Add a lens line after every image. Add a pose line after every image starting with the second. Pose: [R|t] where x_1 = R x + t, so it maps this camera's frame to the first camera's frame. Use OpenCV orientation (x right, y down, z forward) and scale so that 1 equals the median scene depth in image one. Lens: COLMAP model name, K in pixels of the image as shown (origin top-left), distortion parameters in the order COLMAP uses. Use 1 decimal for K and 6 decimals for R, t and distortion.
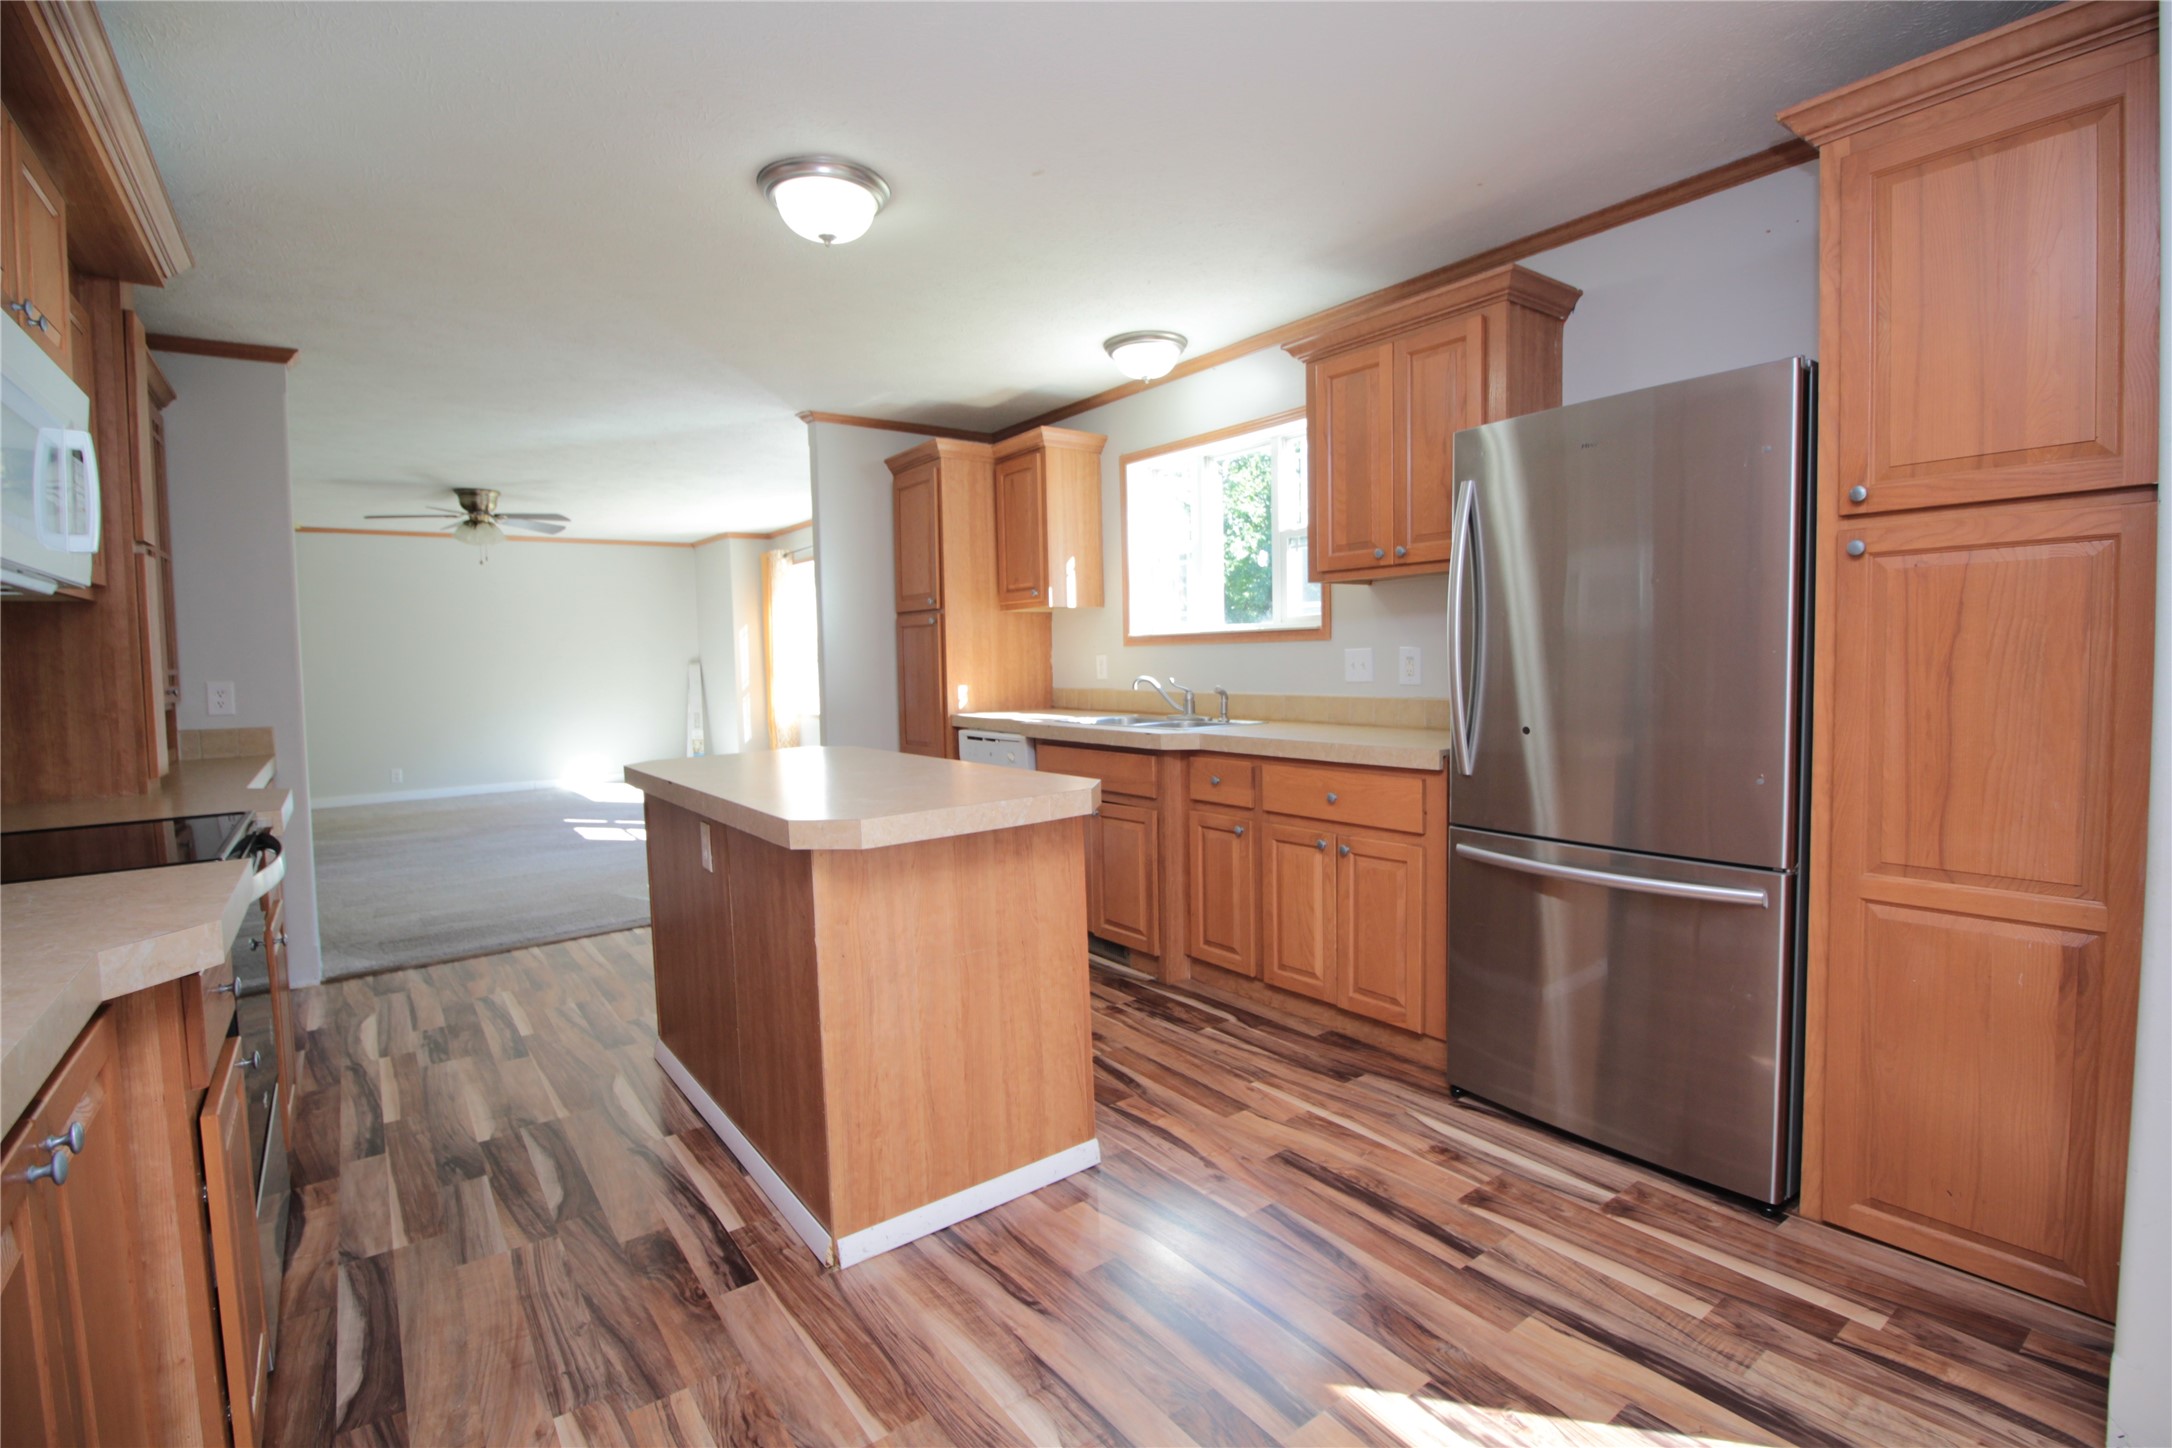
lens RADIAL K [[1001.2, 0, 1106.9], [0, 1001.2, 710.9], [0, 0, 1]] dist [0.000881, -0.010682]
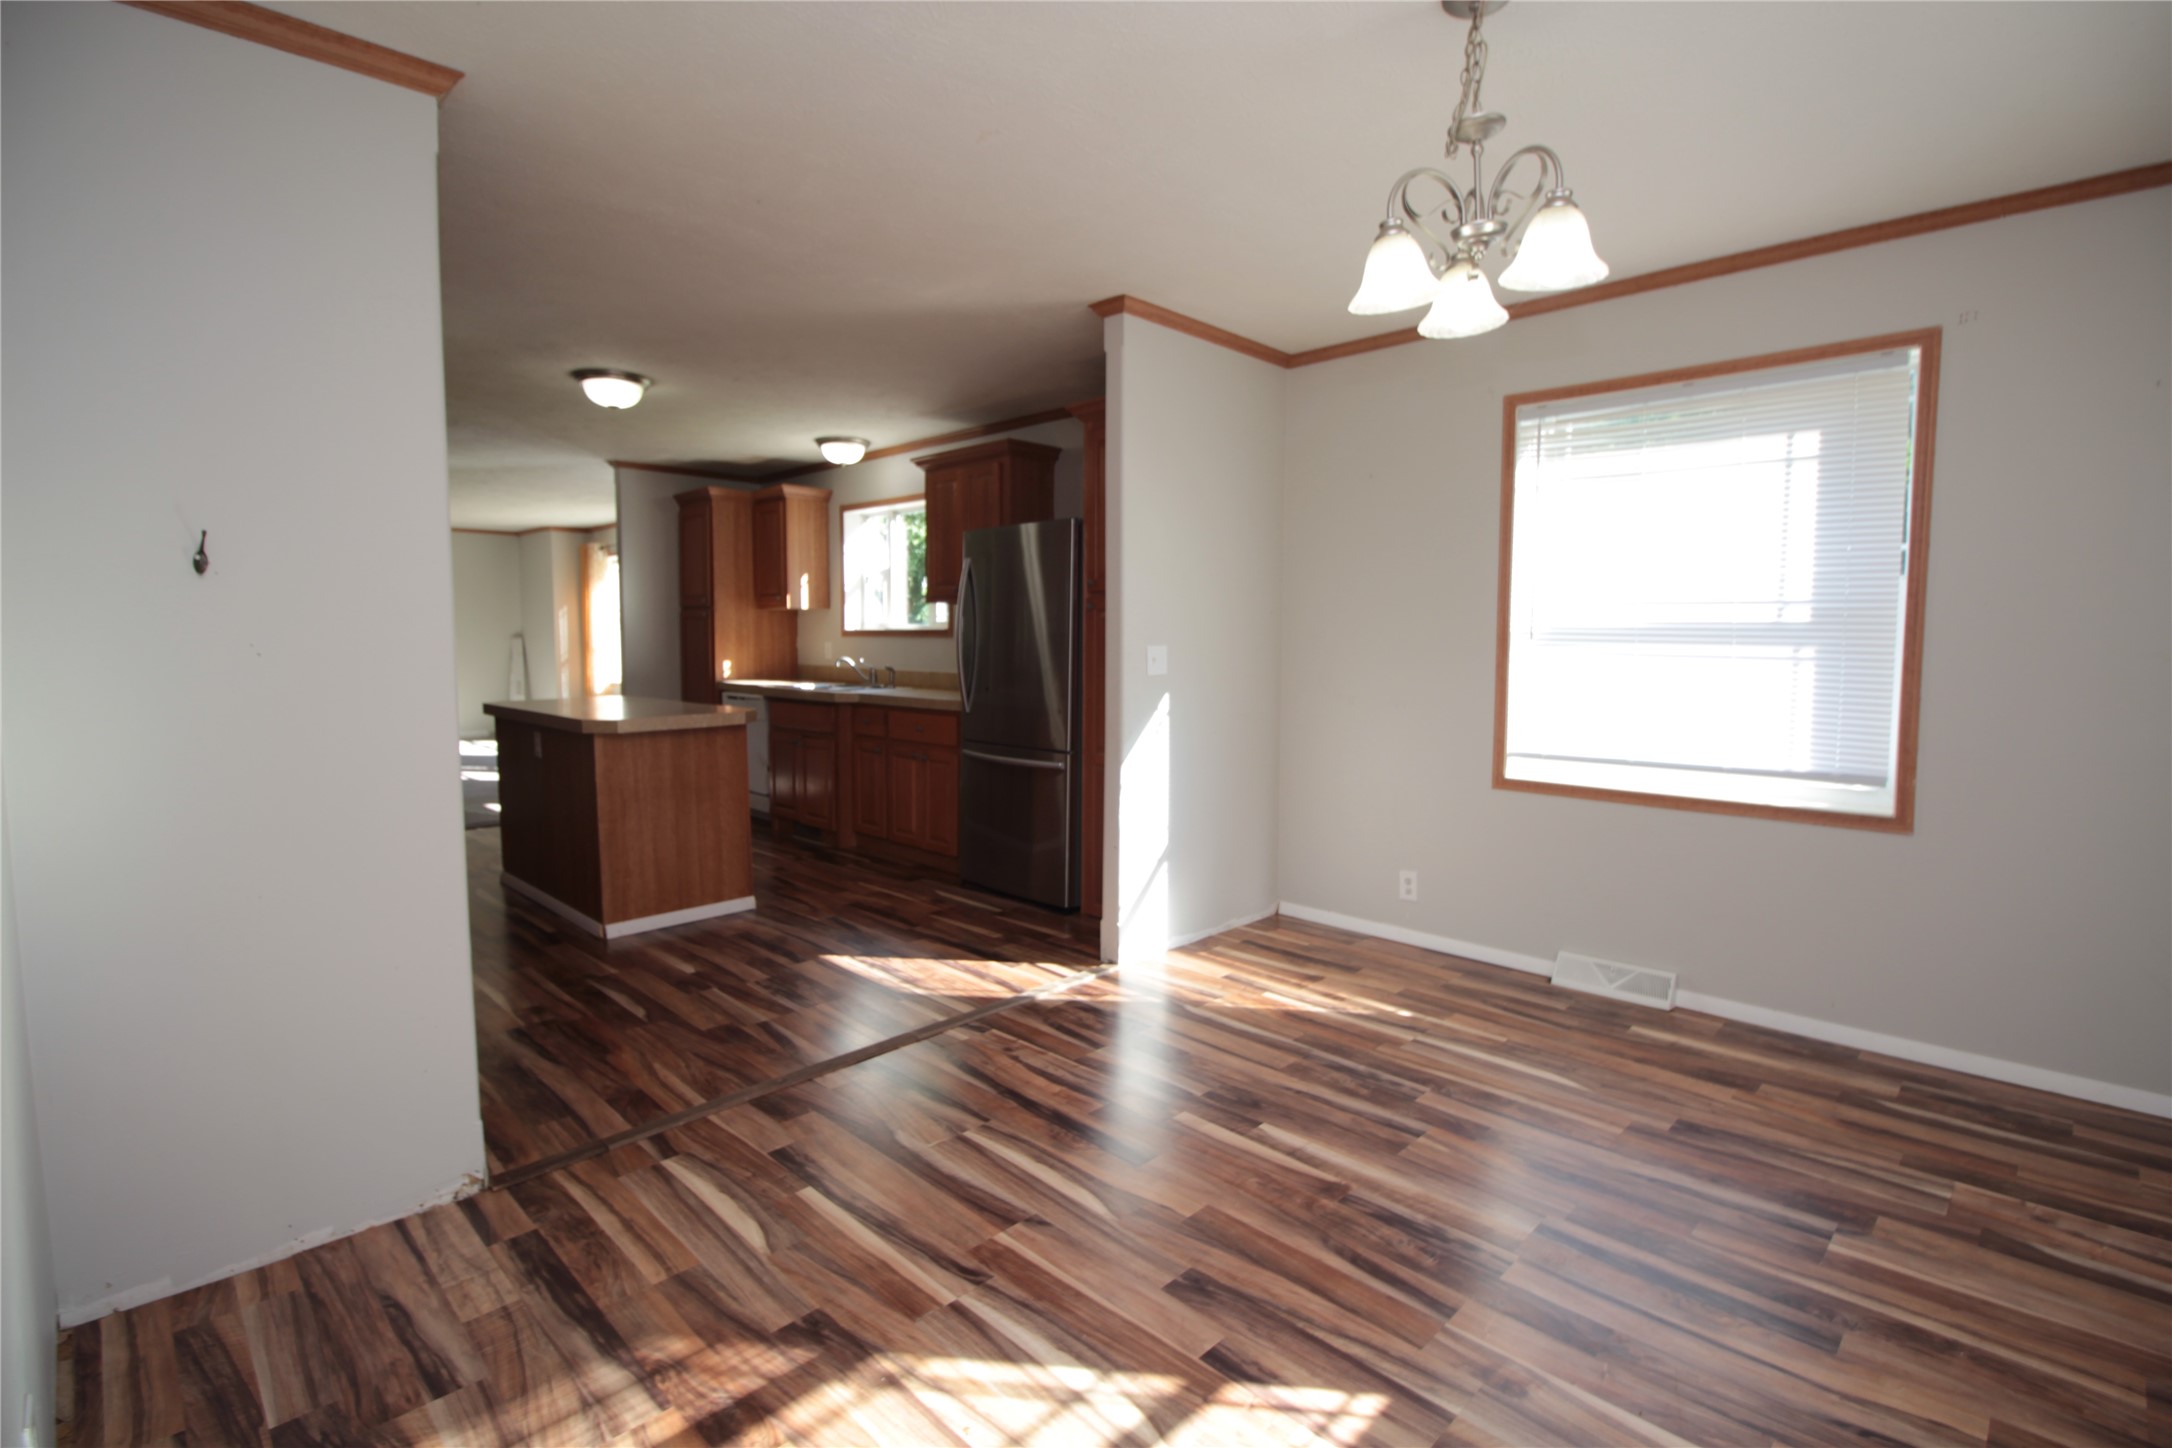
lens RADIAL K [[1012.7, 0, 1113.1], [0, 1012.7, 714.3], [0, 0, 1]] dist [0.000539, -0.012039]
pose [[0.988721, 0.017536, 0.148739, 0.397869], [-0.020201, 0.999661, 0.016420, 0.033740], [-0.148400, -0.019239, 0.988740, -1.077936]]
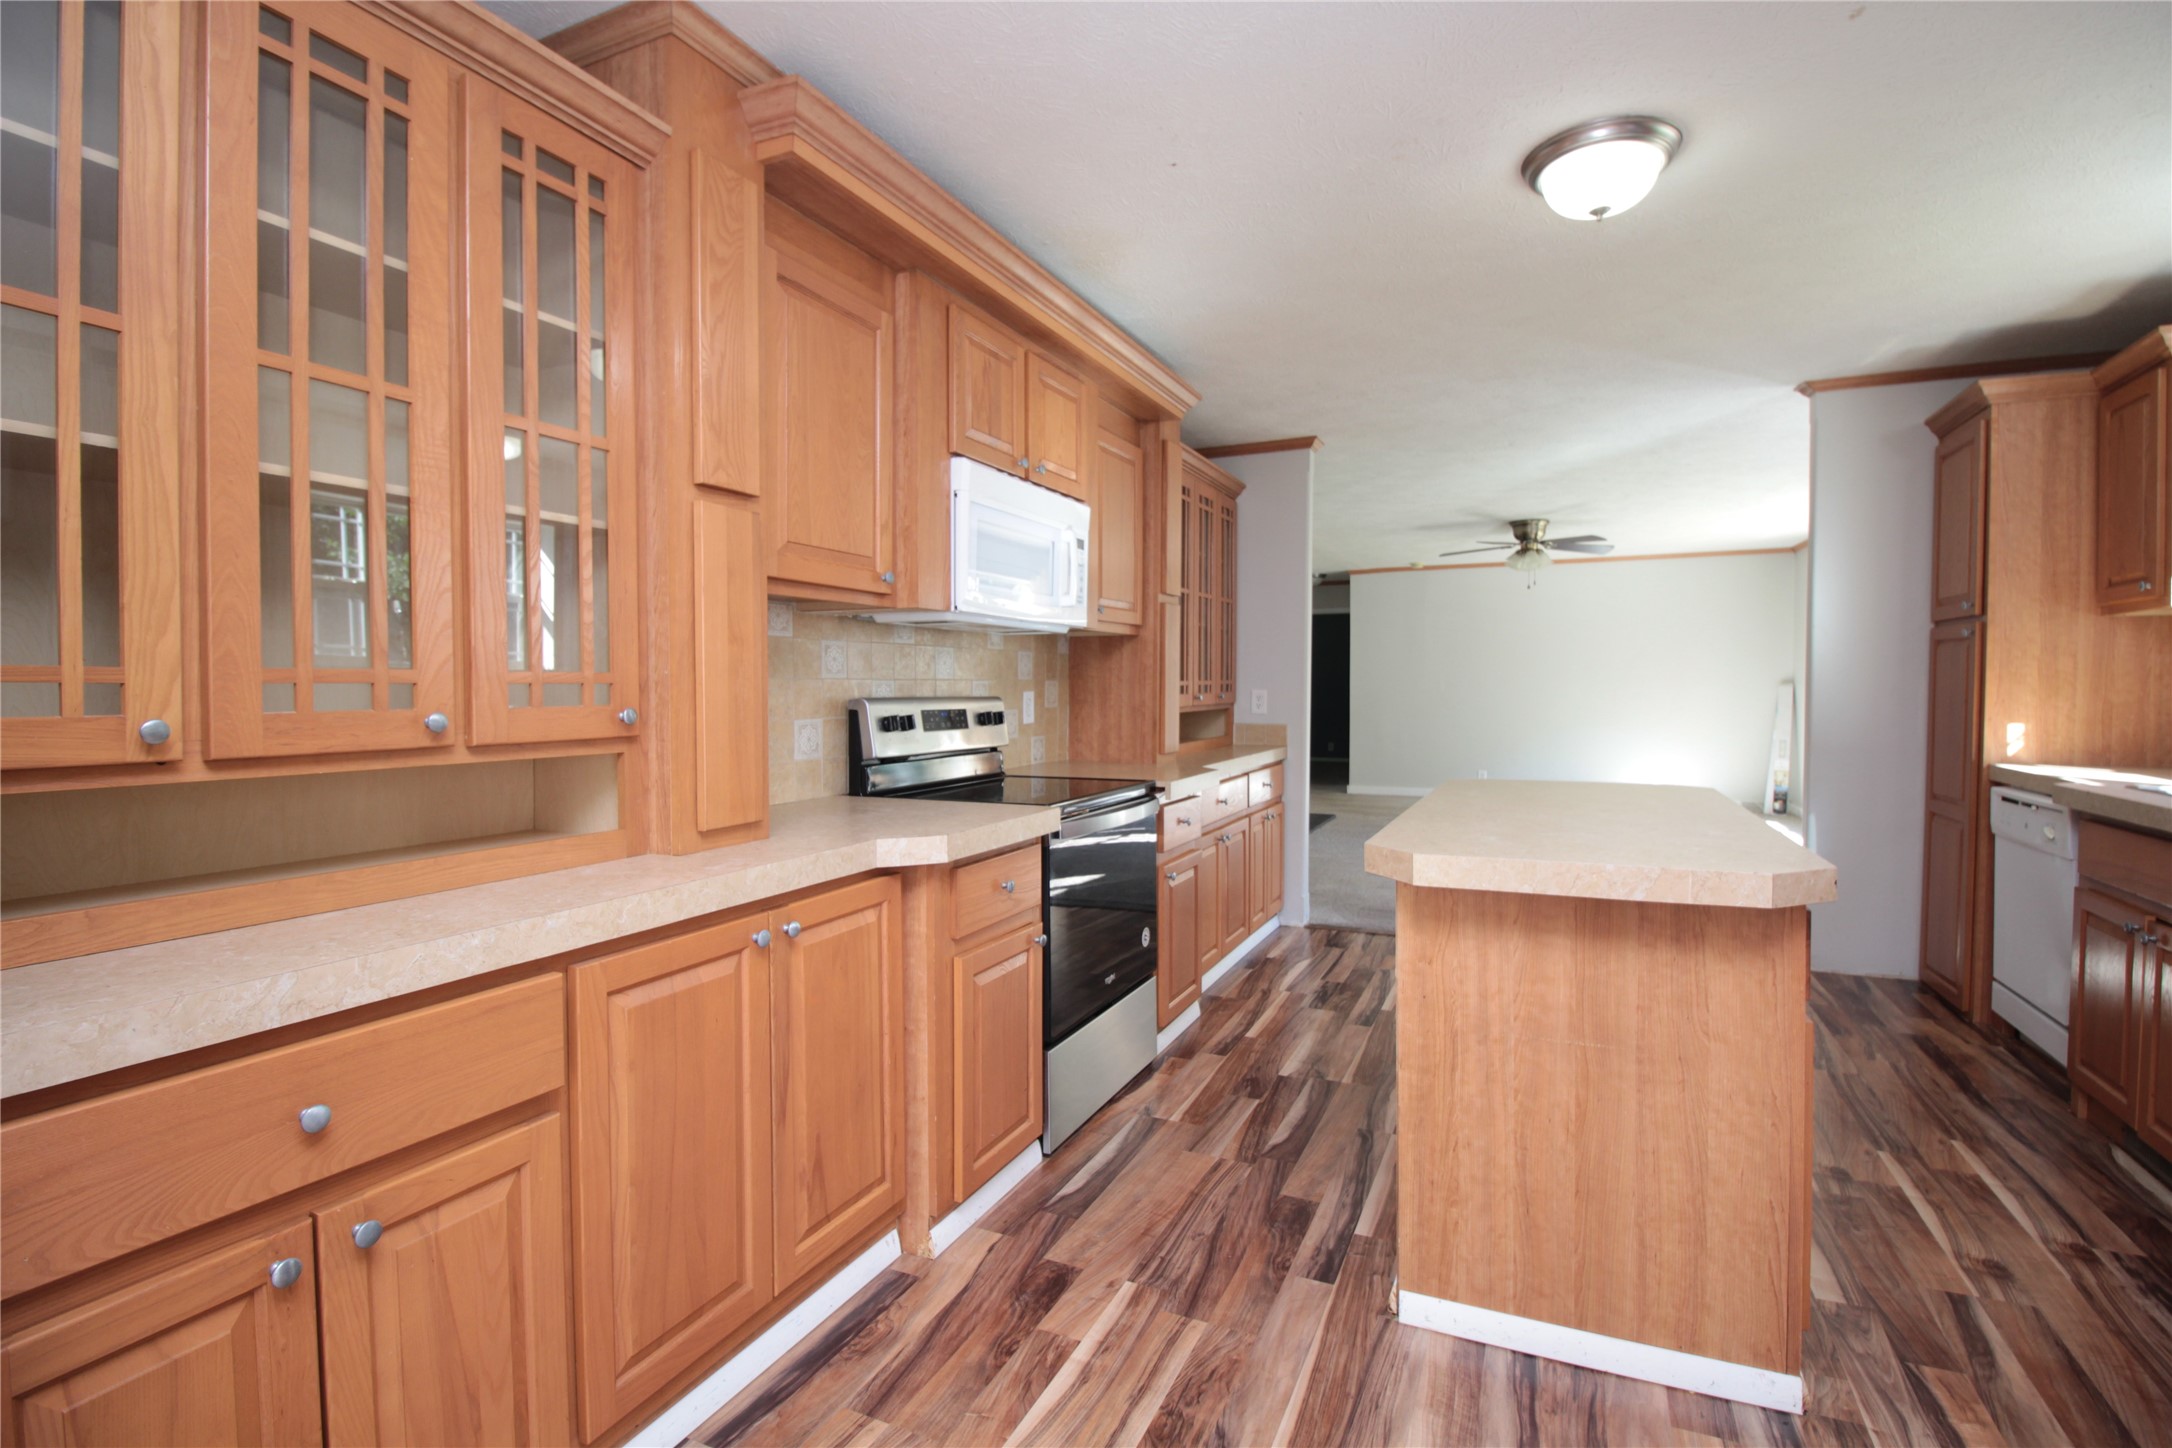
lens RADIAL K [[1012.7, 0, 1113.1], [0, 1012.7, 714.3], [0, 0, 1]] dist [0.000539, -0.012039]
pose [[0.478402, 0.047026, -0.876881, 0.369036], [-0.059202, 0.998020, 0.021223, -0.020868], [0.876143, 0.041760, 0.480239, 0.240275]]
